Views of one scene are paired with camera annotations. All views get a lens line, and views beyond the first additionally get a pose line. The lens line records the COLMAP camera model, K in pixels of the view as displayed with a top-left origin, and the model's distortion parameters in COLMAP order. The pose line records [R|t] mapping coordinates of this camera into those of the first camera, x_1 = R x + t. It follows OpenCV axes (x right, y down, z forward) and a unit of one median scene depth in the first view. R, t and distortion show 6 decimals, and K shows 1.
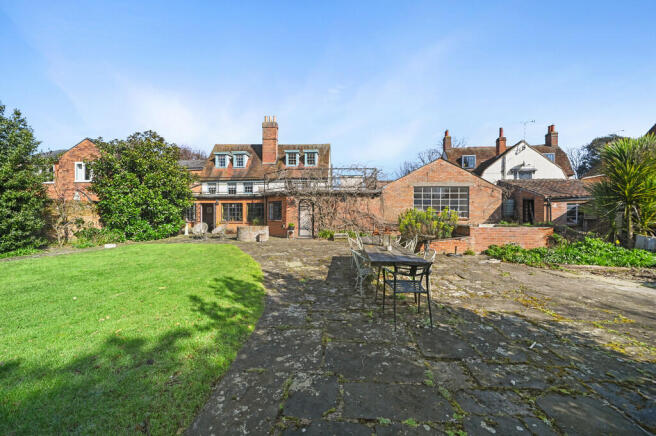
lens RADIAL K [[256.8, 0, 325.9], [0, 256.8, 215.4], [0, 0, 1]] dist [-0.018123, 0.003020]
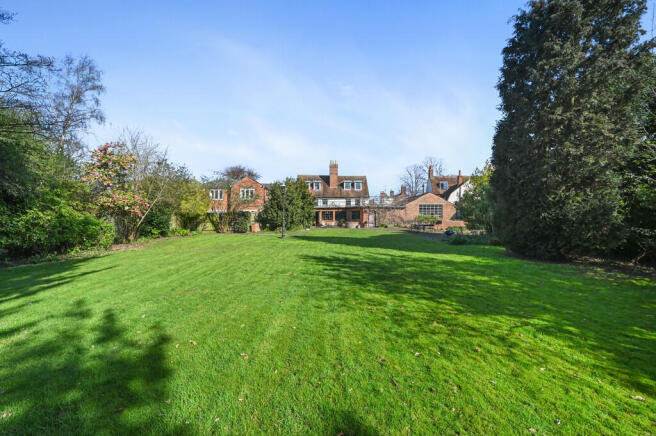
lens RADIAL K [[256.8, 0, 330.9], [0, 256.8, 220.6], [0, 0, 1]] dist [-0.018123, 0.003020]
pose [[0.996114, -0.003057, 0.088025, -0.620959], [0.002048, 0.999931, 0.011550, 0.002077], [-0.088055, -0.011325, 0.996051, -1.167203]]
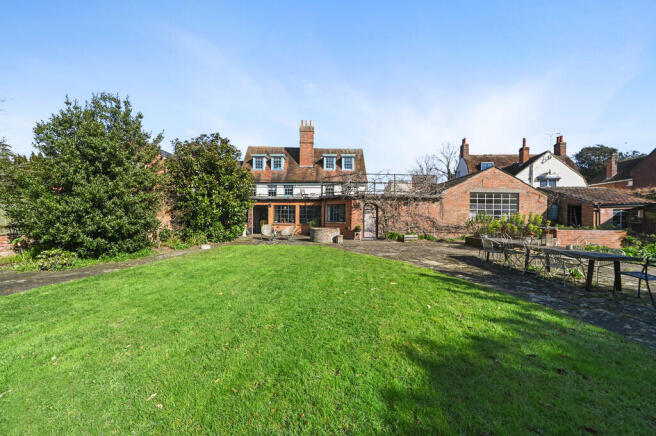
lens RADIAL K [[256.8, 0, 326.6], [0, 256.8, 218.2], [0, 0, 1]] dist [-0.018123, 0.003020]
pose [[0.998038, 0.007180, 0.062204, -0.319173], [-0.007371, 0.999969, 0.002844, -0.001009], [-0.062182, -0.003296, 0.998059, -0.038171]]
